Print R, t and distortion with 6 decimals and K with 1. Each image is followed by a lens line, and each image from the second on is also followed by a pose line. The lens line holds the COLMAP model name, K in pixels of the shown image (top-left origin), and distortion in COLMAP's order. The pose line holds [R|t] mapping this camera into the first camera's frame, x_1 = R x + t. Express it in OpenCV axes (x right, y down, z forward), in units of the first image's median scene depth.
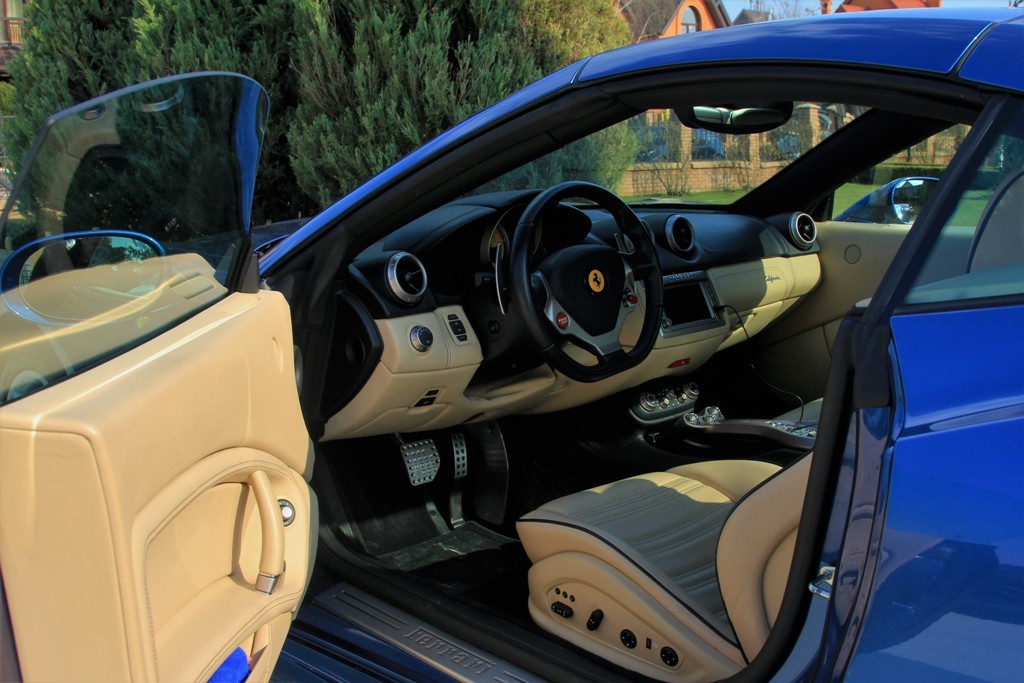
lens RADIAL K [[1113.0, 0, 511.0], [0, 1113.0, 341.2], [0, 0, 1]] dist [-0.105403, 0.000000]
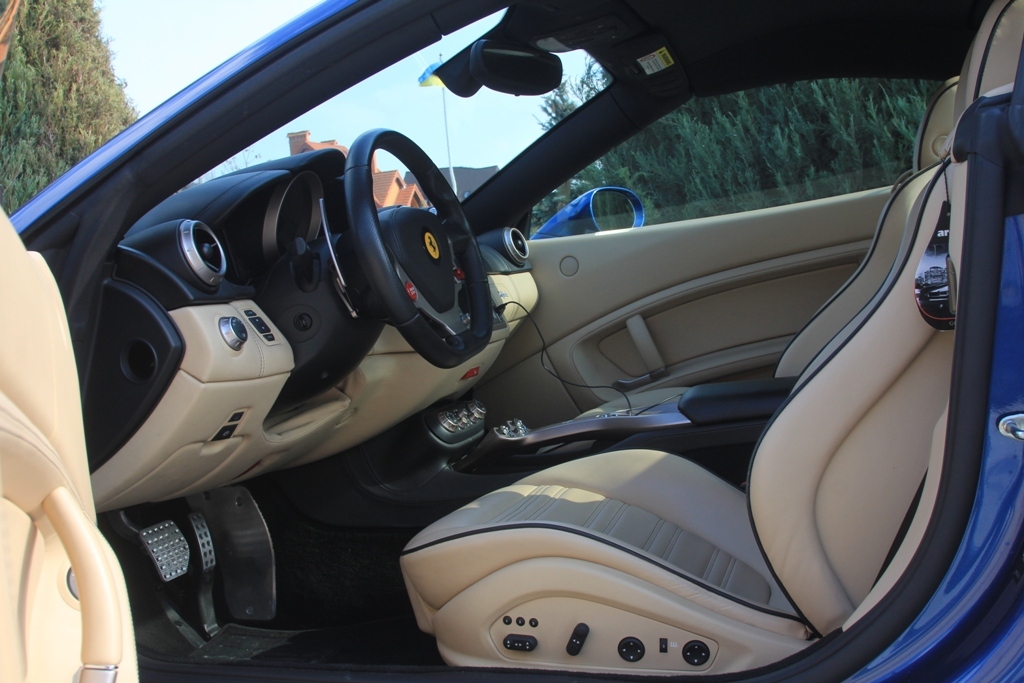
lens RADIAL K [[1113.0, 0, 511.8], [0, 1113.0, 338.7], [0, 0, 1]] dist [-0.105403, 0.000000]
pose [[0.882076, -0.098592, 0.460674, -0.228768], [0.166555, 0.979969, -0.109181, 0.100089], [-0.440682, 0.173033, 0.880829, 0.255405]]
